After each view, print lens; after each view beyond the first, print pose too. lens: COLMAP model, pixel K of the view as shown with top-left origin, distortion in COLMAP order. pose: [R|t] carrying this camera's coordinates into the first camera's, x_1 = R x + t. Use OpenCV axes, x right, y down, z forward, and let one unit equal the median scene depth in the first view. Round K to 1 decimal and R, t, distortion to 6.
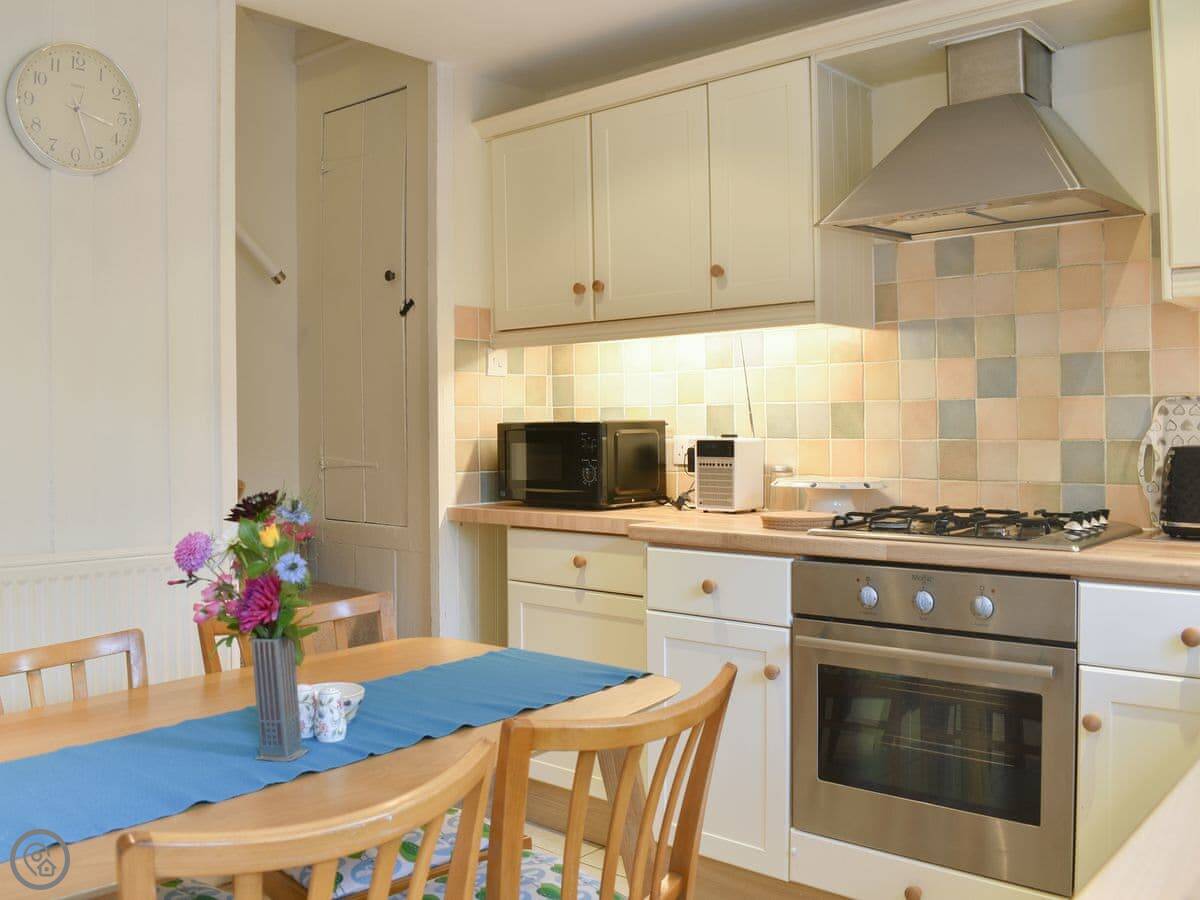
lens RADIAL K [[1122.5, 0, 591.5], [0, 1122.5, 450.8], [0, 0, 1]] dist [-0.065206, 0.000000]
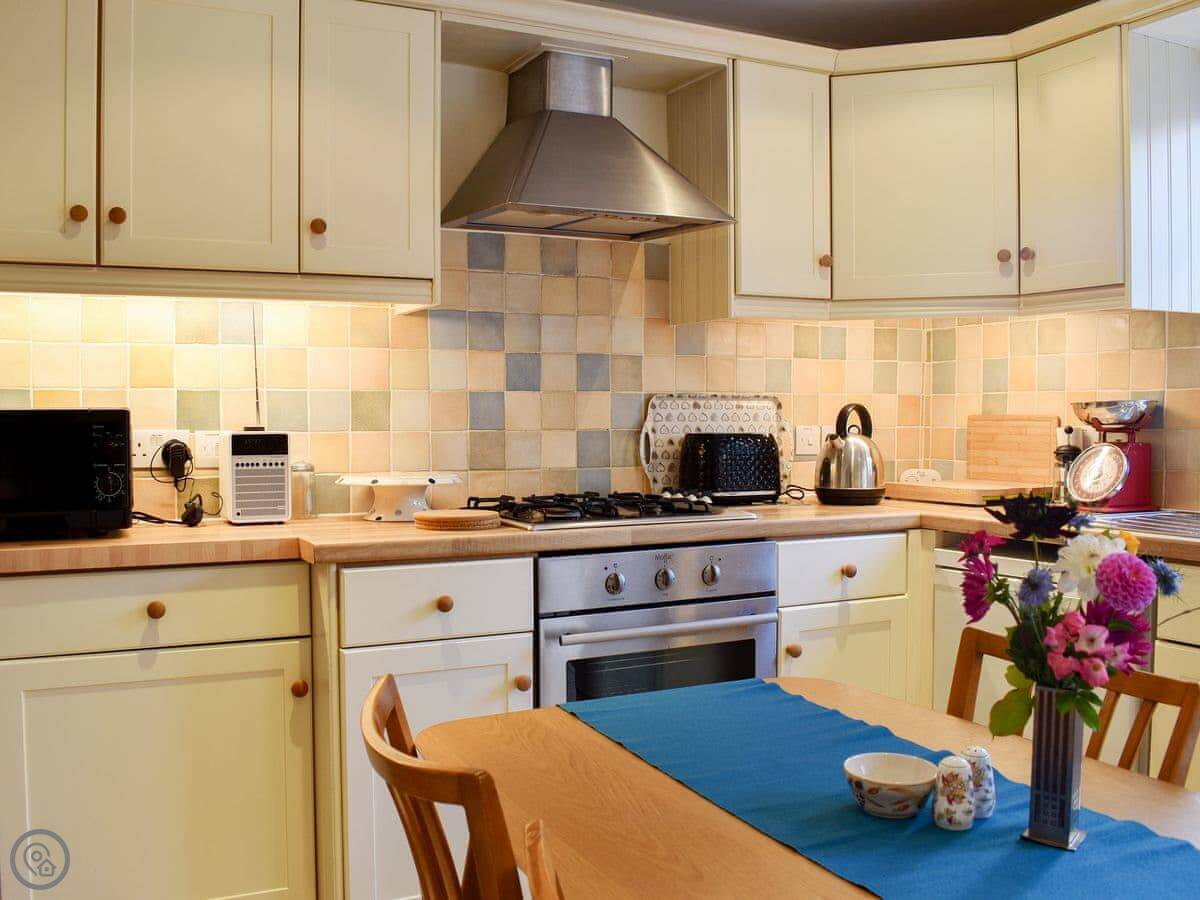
lens RADIAL K [[1122.5, 0, 592.8], [0, 1122.5, 450.5], [0, 0, 1]] dist [-0.065206, 0.000000]
pose [[0.373632, -0.020315, 0.927354, -0.610476], [0.020617, 0.999695, 0.013593, -0.004122], [-0.927348, 0.014041, 0.373937, 0.546737]]
